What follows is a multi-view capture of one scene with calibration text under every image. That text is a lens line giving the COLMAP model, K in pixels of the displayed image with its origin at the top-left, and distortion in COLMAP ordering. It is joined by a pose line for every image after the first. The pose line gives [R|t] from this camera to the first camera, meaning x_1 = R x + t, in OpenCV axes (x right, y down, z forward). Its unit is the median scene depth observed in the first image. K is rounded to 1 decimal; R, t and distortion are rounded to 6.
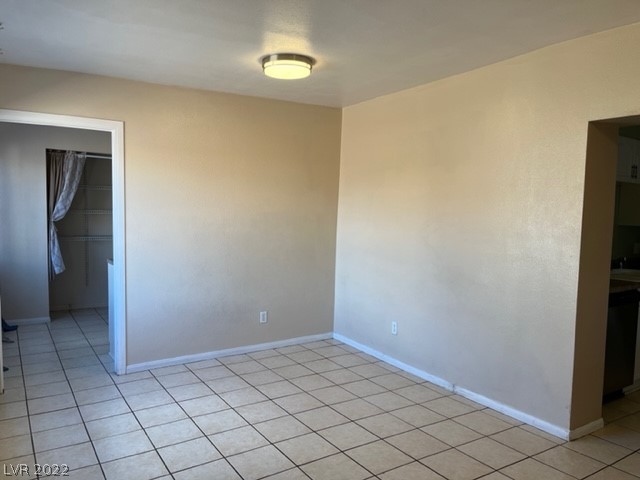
lens RADIAL K [[497.0, 0, 308.2], [0, 497.0, 228.2], [0, 0, 1]] dist [0.090515, -0.083076]
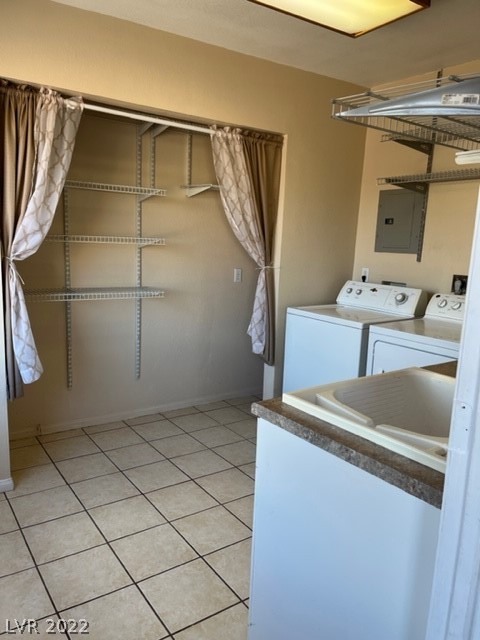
lens RADIAL K [[497.0, 0, 231.0], [0, 497.0, 305.4], [0, 0, 1]] dist [0.090515, -0.083076]
pose [[0.998920, 0.007749, 0.045822, -0.340767], [-0.012259, 0.995014, 0.098978, -0.020529], [-0.044826, -0.099433, 0.994034, 0.568201]]
